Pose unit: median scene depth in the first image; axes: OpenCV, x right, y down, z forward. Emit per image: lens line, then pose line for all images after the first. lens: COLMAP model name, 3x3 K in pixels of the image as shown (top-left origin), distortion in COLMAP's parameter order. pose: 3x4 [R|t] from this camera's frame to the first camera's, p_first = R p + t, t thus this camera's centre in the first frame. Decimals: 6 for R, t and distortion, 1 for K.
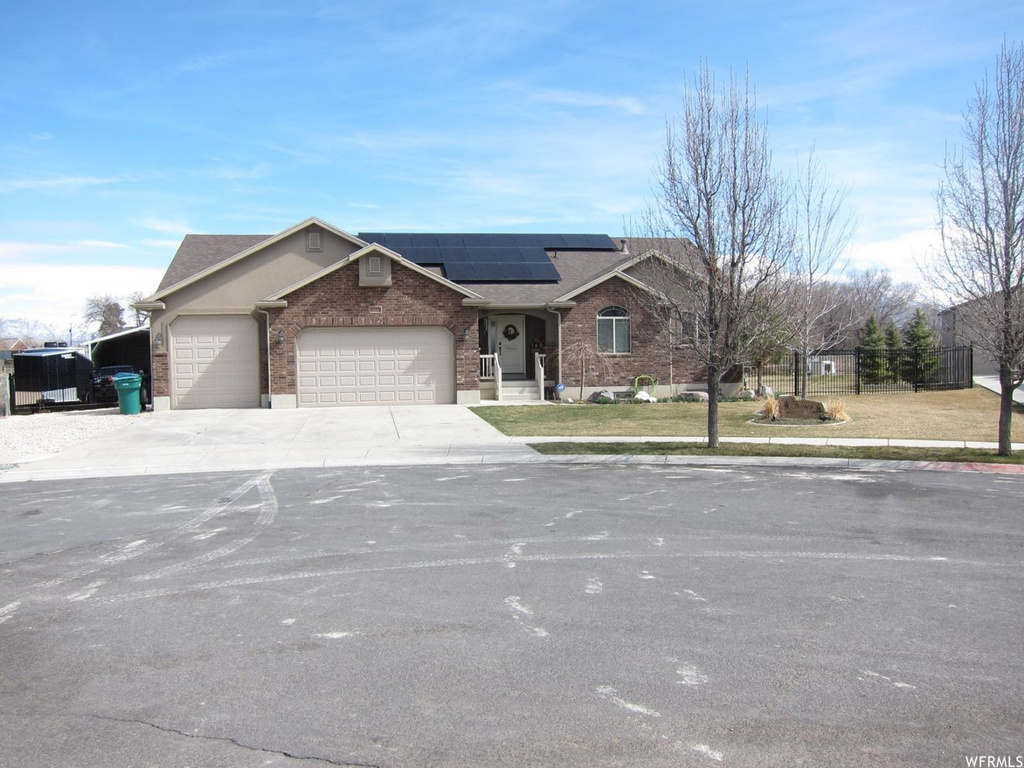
lens RADIAL K [[851.7, 0, 512.0], [0, 851.7, 384.0], [0, 0, 1]] dist [-0.059318, 0.010390]
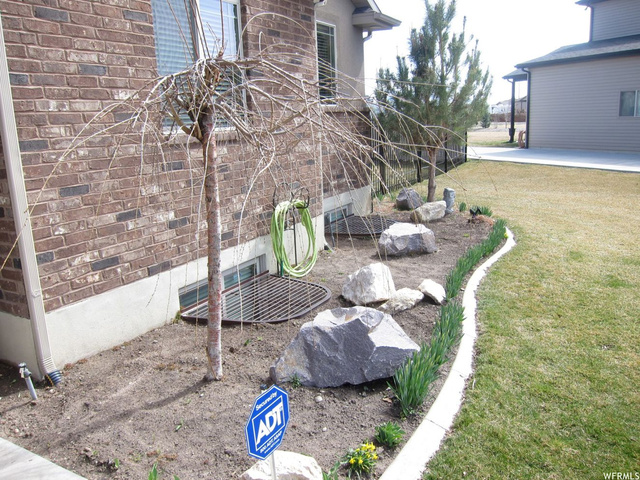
lens RADIAL K [[532.3, 0, 320.0], [0, 532.3, 240.0], [0, 0, 1]] dist [-0.059318, 0.010390]
pose [[0.631419, -0.181412, 0.753923, 0.010719], [0.063330, 0.981066, 0.183028, -0.030407], [-0.772852, -0.067821, 0.630952, 0.871085]]
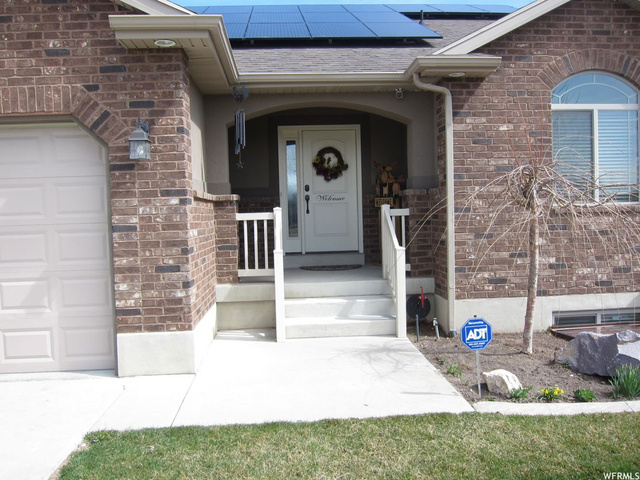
lens RADIAL K [[532.3, 0, 320.0], [0, 532.3, 240.0], [0, 0, 1]] dist [-0.059318, 0.010390]
pose [[0.994142, -0.010290, -0.107594, 0.025415], [0.011742, 0.999848, 0.012864, -0.024718], [0.107446, -0.014052, 0.994112, 0.765536]]
